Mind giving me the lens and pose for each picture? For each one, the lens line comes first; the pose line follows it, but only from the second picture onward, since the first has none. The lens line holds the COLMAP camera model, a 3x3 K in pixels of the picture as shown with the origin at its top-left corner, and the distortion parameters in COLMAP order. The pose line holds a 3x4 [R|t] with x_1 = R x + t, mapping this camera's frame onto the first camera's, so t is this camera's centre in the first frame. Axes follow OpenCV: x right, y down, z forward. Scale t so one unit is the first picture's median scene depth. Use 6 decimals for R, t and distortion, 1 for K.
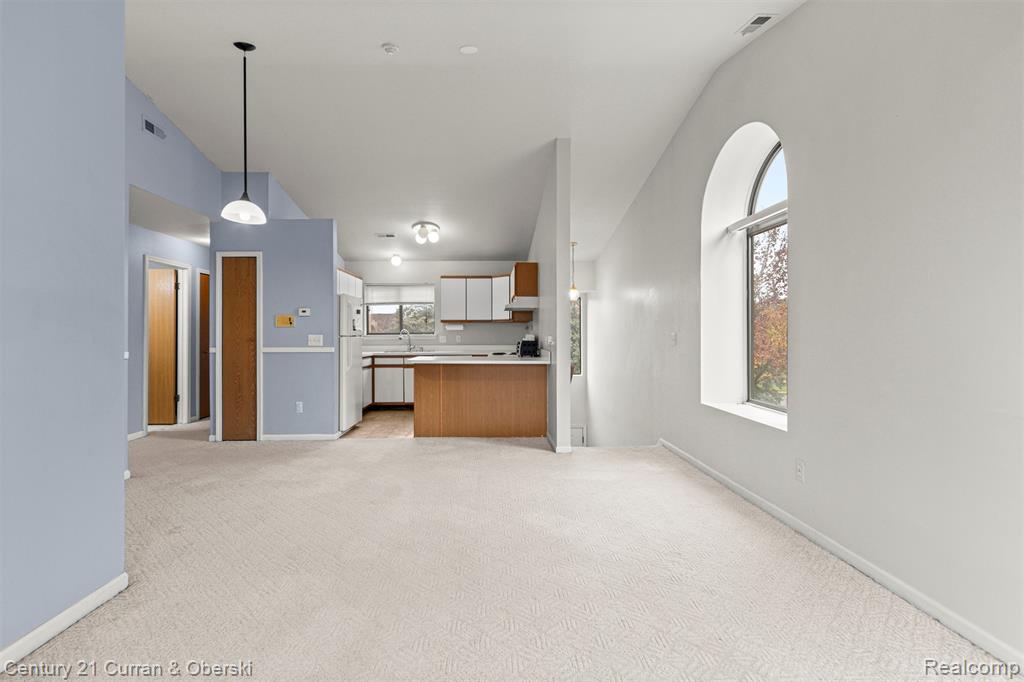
lens RADIAL K [[469.7, 0, 498.0], [0, 469.7, 329.0], [0, 0, 1]] dist [-0.000258, -0.000125]
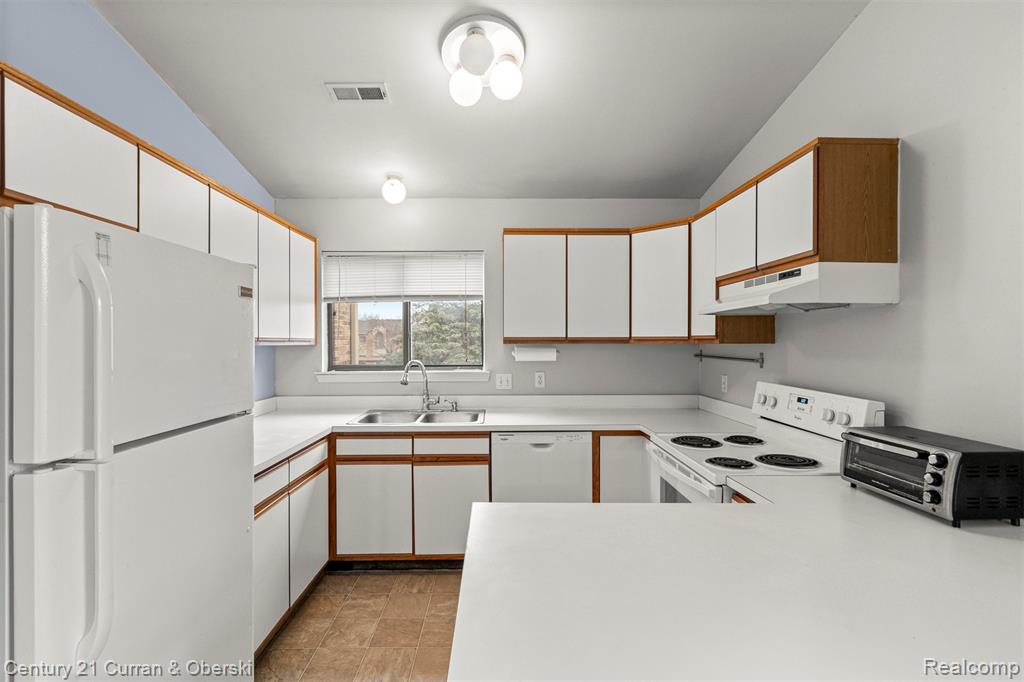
lens RADIAL K [[473.0, 0, 499.2], [0, 473.0, 343.8], [0, 0, 1]] dist [-0.000886, -0.000460]
pose [[0.999828, 0.001008, -0.018504, -0.123562], [-0.000656, 0.999819, 0.019034, -0.022529], [0.018520, -0.019018, 0.999648, 0.619079]]
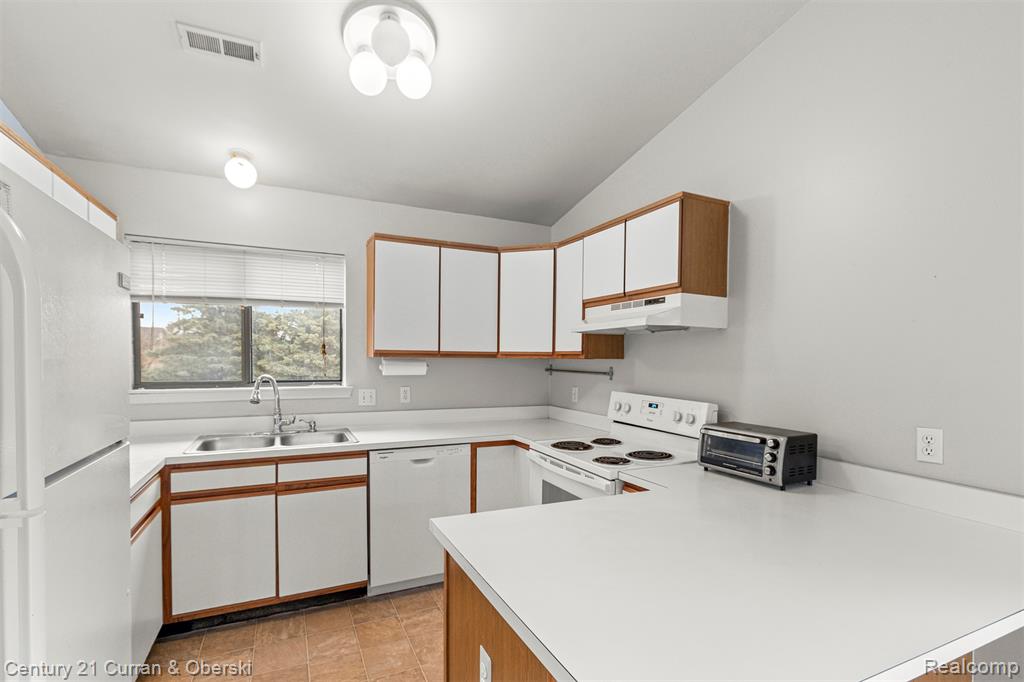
lens RADIAL K [[481.4, 0, 508.2], [0, 481.4, 370.4], [0, 0, 1]] dist [-0.000590, -0.000071]
pose [[0.916270, 0.001707, 0.400558, -0.186423], [-0.017983, 0.999158, 0.036877, -0.020030], [-0.400158, -0.040992, 0.915529, 0.627529]]
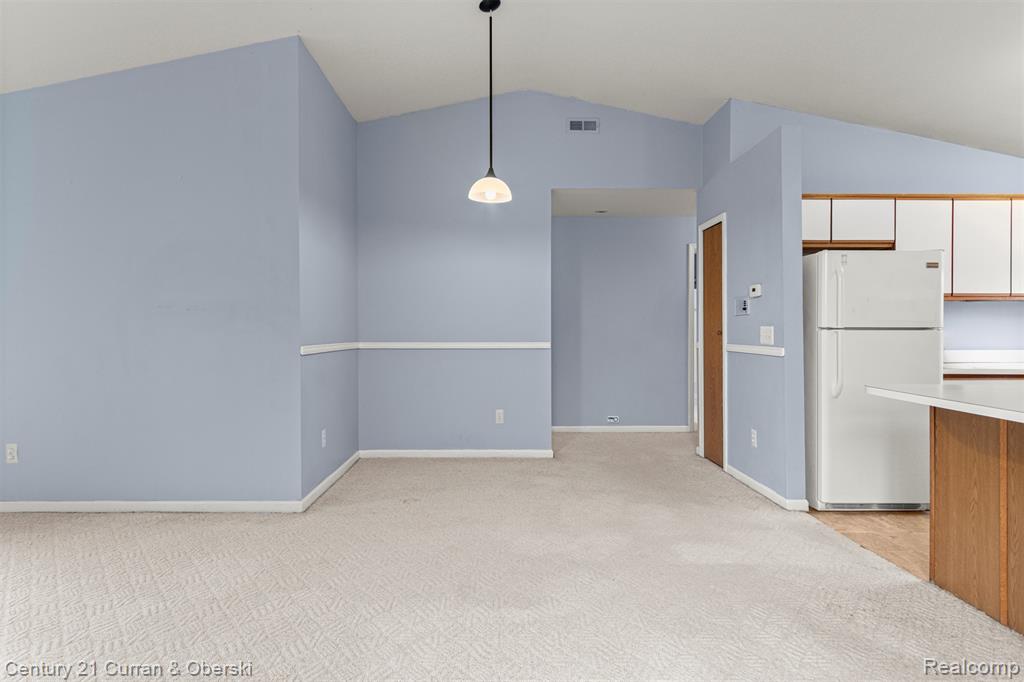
lens RADIAL K [[469.7, 0, 498.0], [0, 469.7, 329.0], [0, 0, 1]] dist [-0.000258, -0.000125]
pose [[-0.012604, 0.001996, -0.999919, 0.162520], [0.014249, 0.999897, 0.001816, 0.006747], [0.999819, -0.014225, -0.012631, 0.463293]]
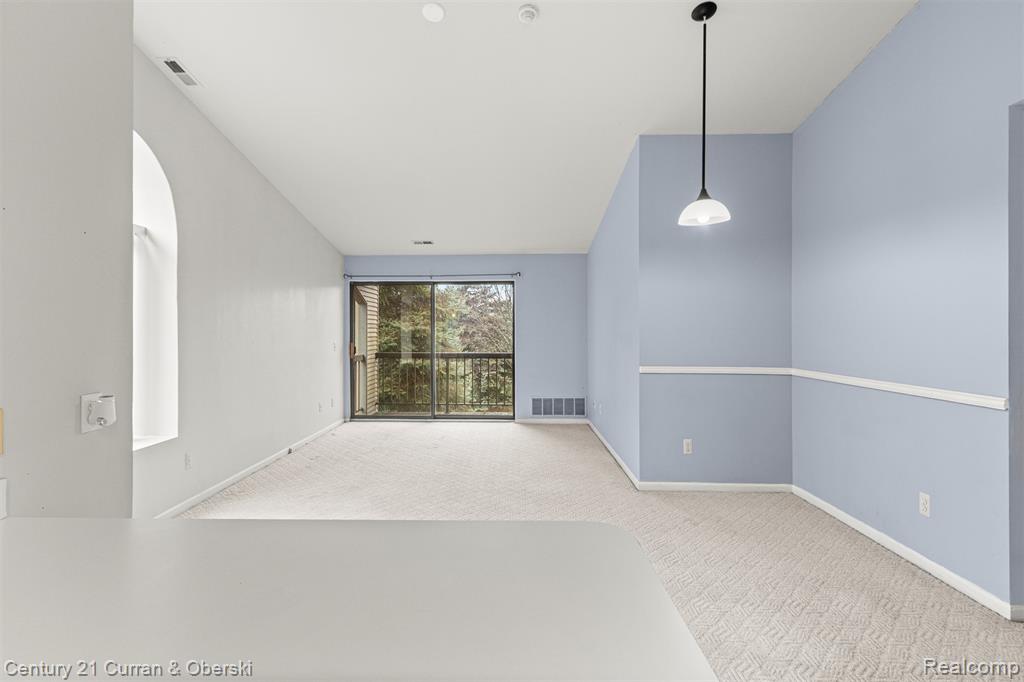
lens RADIAL K [[469.7, 0, 498.0], [0, 469.7, 329.0], [0, 0, 1]] dist [-0.000258, -0.000125]
pose [[-0.998662, 0.001165, 0.051708, -0.099795], [0.000280, 0.999854, -0.017112, -0.013785], [-0.051721, -0.017075, -0.998516, 0.833549]]
